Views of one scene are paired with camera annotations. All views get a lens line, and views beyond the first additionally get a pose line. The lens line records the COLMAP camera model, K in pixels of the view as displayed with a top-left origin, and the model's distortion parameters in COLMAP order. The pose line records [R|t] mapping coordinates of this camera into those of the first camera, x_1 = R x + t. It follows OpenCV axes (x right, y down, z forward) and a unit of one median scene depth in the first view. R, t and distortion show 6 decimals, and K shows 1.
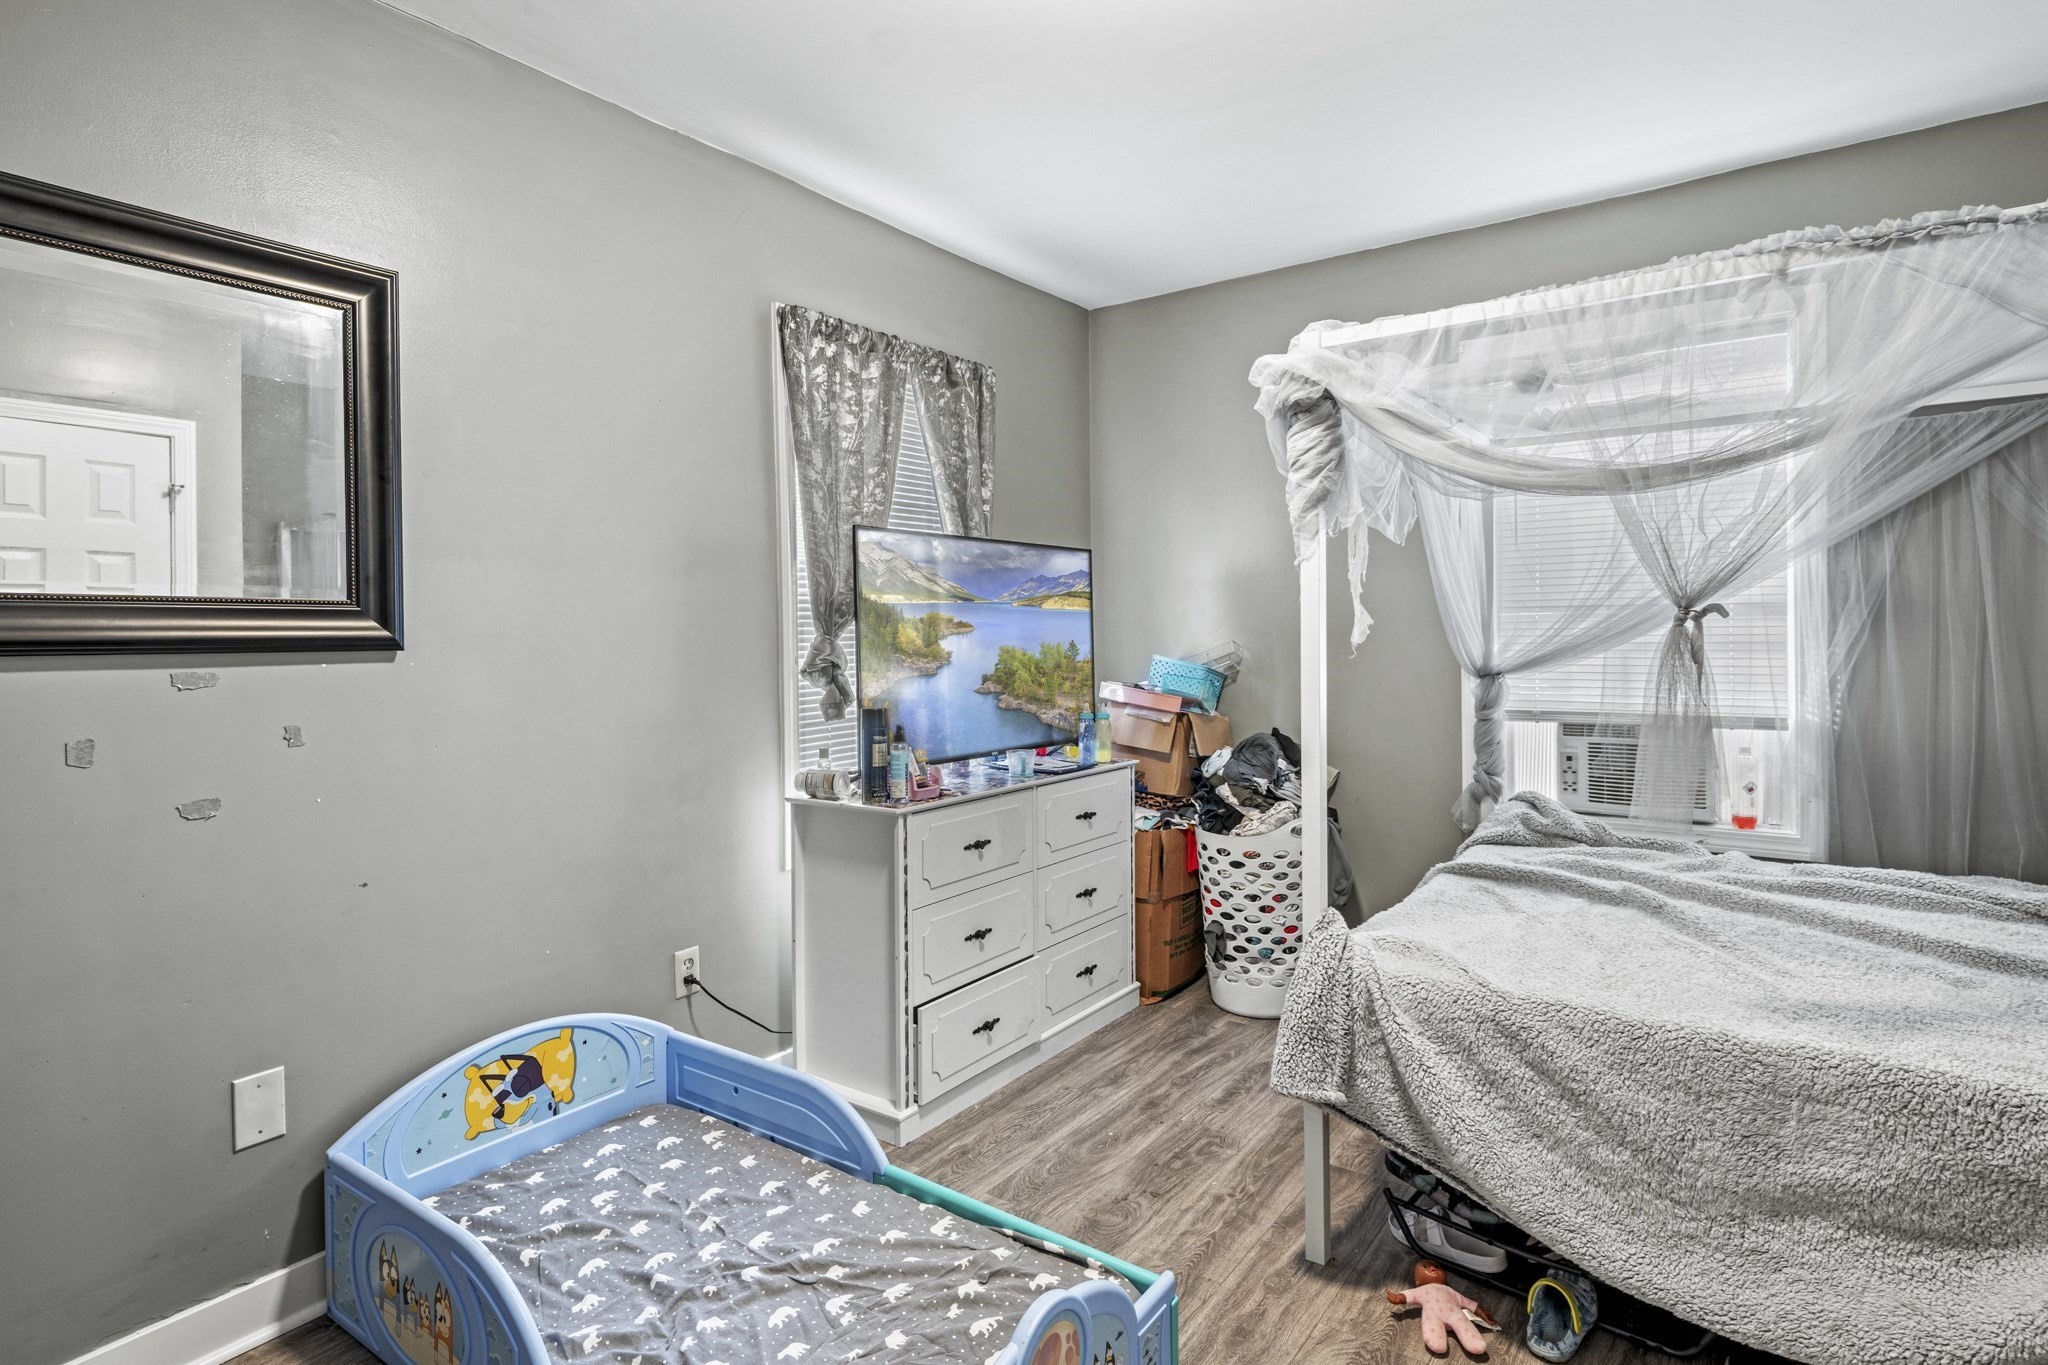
lens RADIAL K [[1078.1, 0, 1021.5], [0, 1078.1, 664.8], [0, 0, 1]] dist [0.009898, 0.000279]
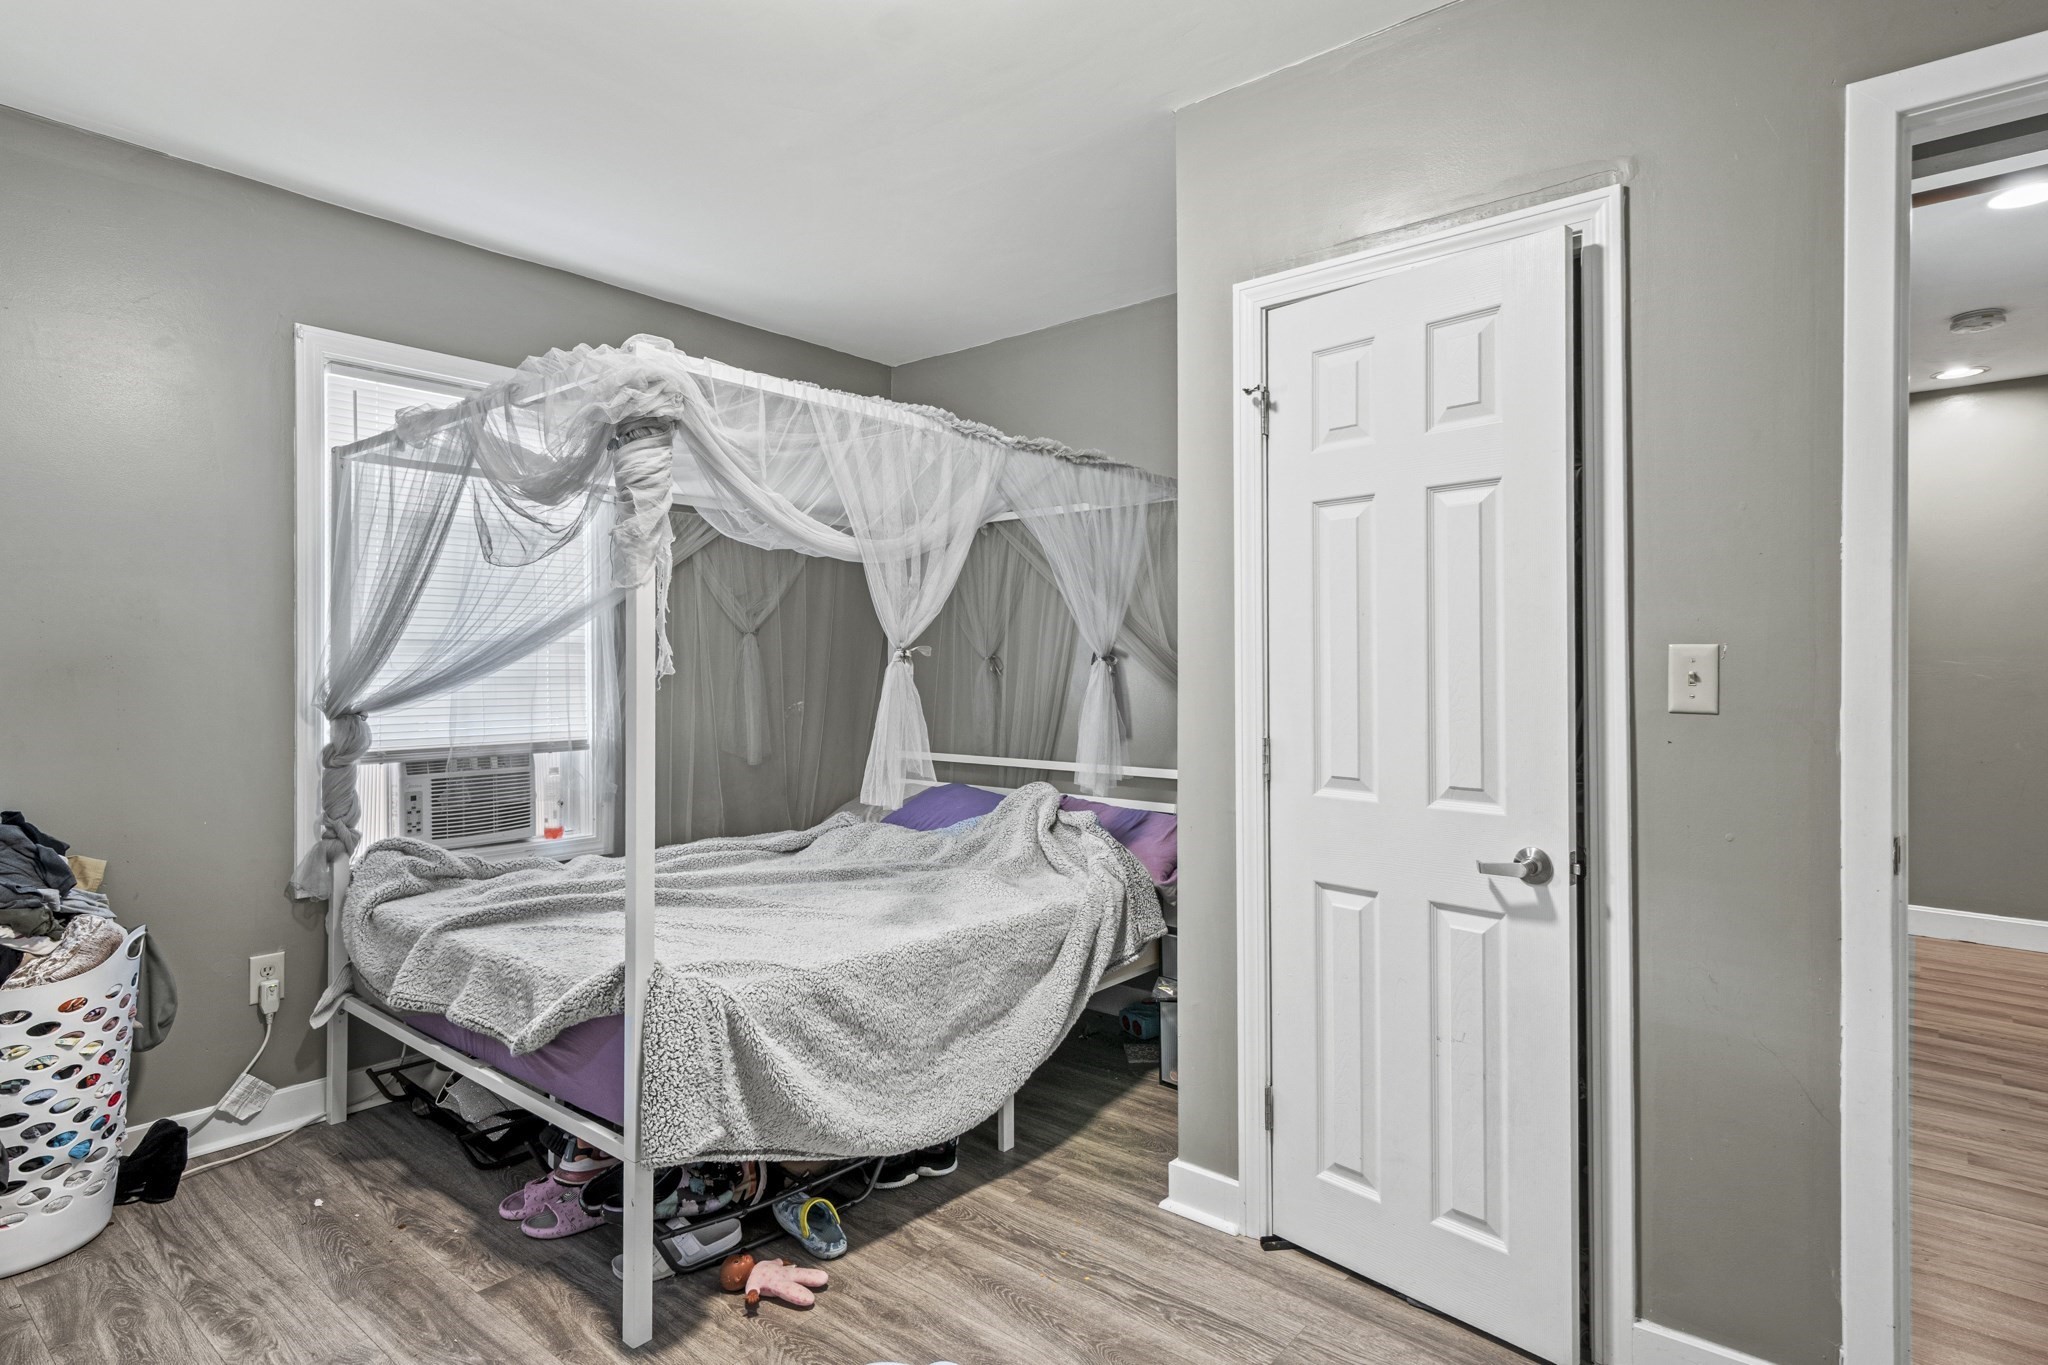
lens RADIAL K [[1078.1, 0, 1022.4], [0, 1078.1, 674.9], [0, 0, 1]] dist [0.009898, 0.000279]
pose [[0.084590, -0.001313, 0.996415, -0.406099], [0.029919, 0.999552, -0.001223, -0.005576], [-0.995967, 0.029915, 0.084591, 0.378496]]
